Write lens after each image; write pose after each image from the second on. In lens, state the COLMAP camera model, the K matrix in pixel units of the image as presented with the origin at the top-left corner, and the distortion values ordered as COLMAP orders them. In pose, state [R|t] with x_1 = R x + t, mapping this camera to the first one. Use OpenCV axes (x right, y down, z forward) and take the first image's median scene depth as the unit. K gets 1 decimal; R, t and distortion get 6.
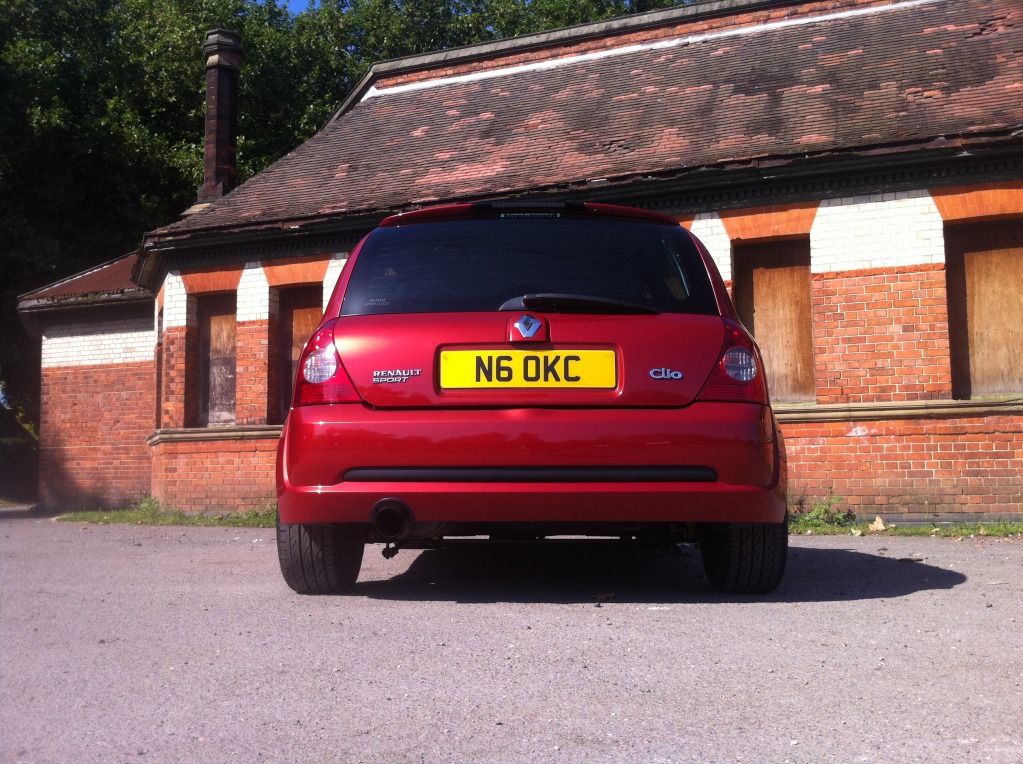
lens RADIAL K [[953.5, 0, 488.4], [0, 953.5, 381.9], [0, 0, 1]] dist [0.053968, -0.211425]
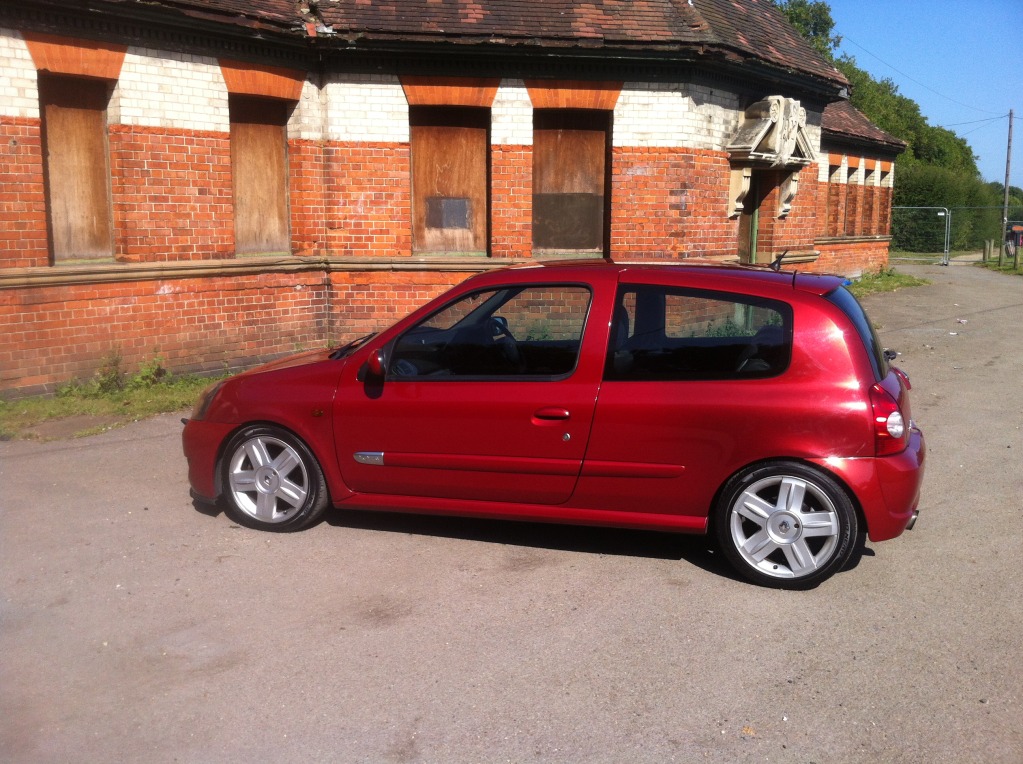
lens RADIAL K [[917.1, 0, 511.5], [0, 917.1, 382.0], [0, 0, 1]] dist [0.045680, -0.165140]
pose [[0.306426, -0.152825, 0.939546, -0.363254], [-0.105253, 0.975536, 0.193007, -0.066368], [-0.946058, -0.158032, 0.282844, 0.276696]]
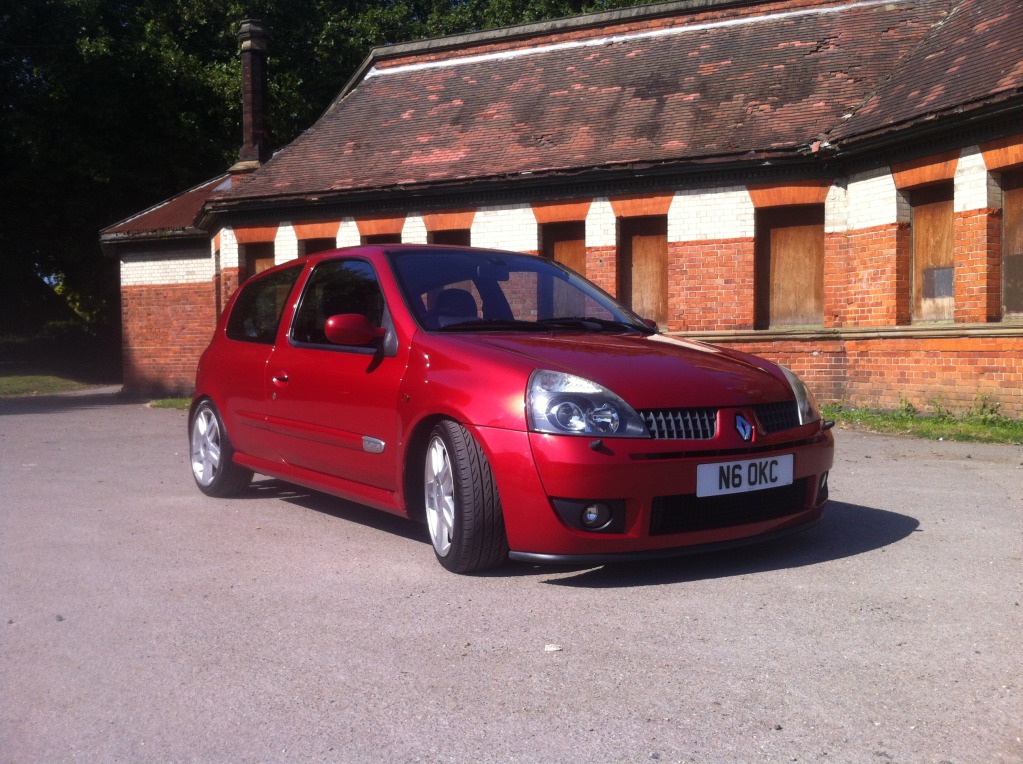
lens RADIAL K [[917.1, 0, 511.5], [0, 917.1, 382.0], [0, 0, 1]] dist [0.045680, -0.165140]
pose [[0.999990, -0.004363, -0.000606, 0.081137], [0.004404, 0.990840, 0.134966, -0.076277], [0.000011, -0.134968, 0.990850, -0.351902]]
